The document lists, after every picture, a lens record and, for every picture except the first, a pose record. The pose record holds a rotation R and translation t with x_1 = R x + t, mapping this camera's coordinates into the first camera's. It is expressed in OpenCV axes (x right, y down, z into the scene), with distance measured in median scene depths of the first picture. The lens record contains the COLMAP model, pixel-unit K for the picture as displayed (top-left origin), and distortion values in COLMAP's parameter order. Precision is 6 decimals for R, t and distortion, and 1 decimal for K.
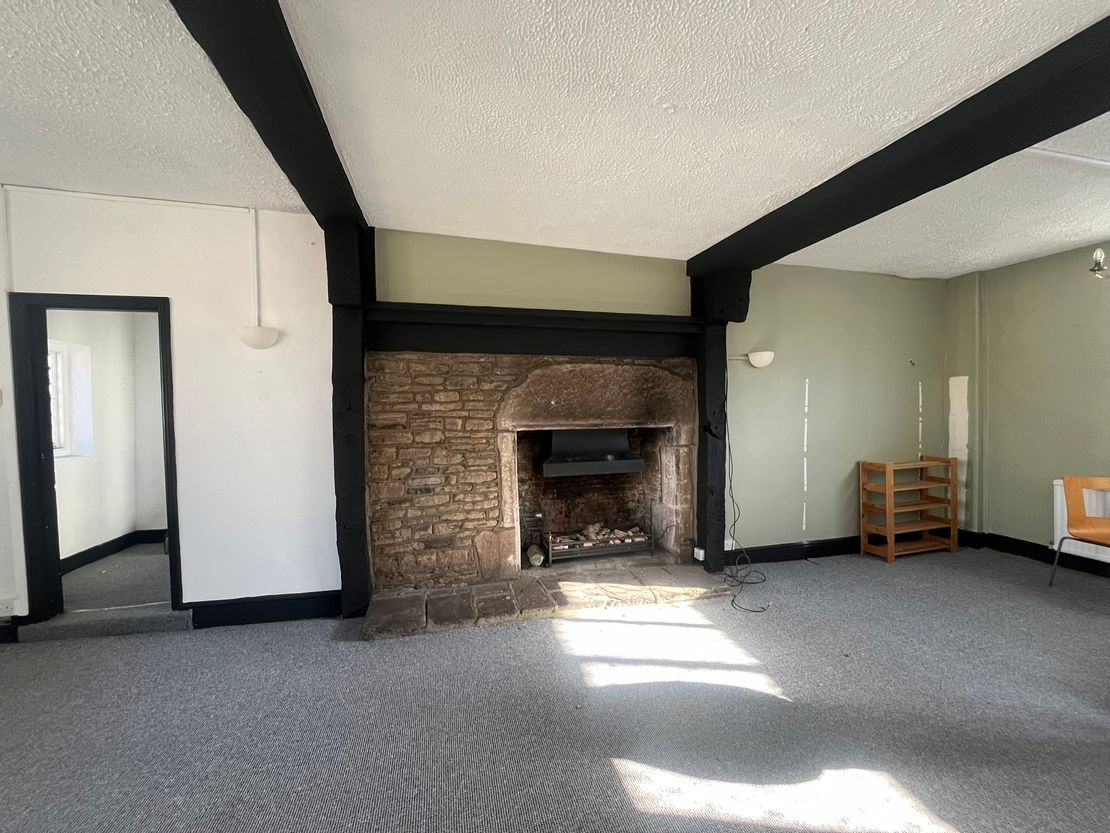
lens RADIAL K [[452.5, 0, 555.0], [0, 452.5, 416.5], [0, 0, 1]] dist [0.000060, -0.000132]
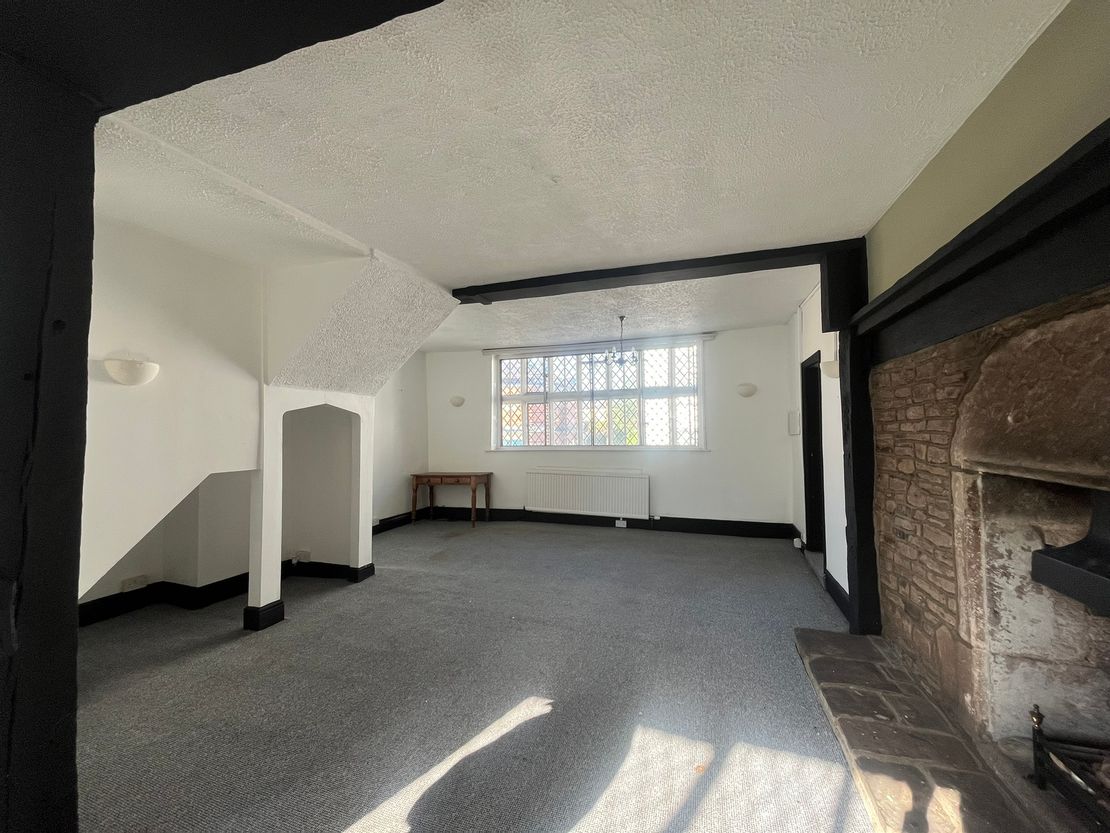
lens RADIAL K [[443.0, 0, 555.0], [0, 443.0, 416.5], [0, 0, 1]] dist [-0.011773, -0.000033]
pose [[-0.545801, -0.014170, -0.837795, 0.647559], [-0.013199, 0.999878, -0.008312, -0.023858], [0.837811, 0.006521, -0.545922, 0.875004]]
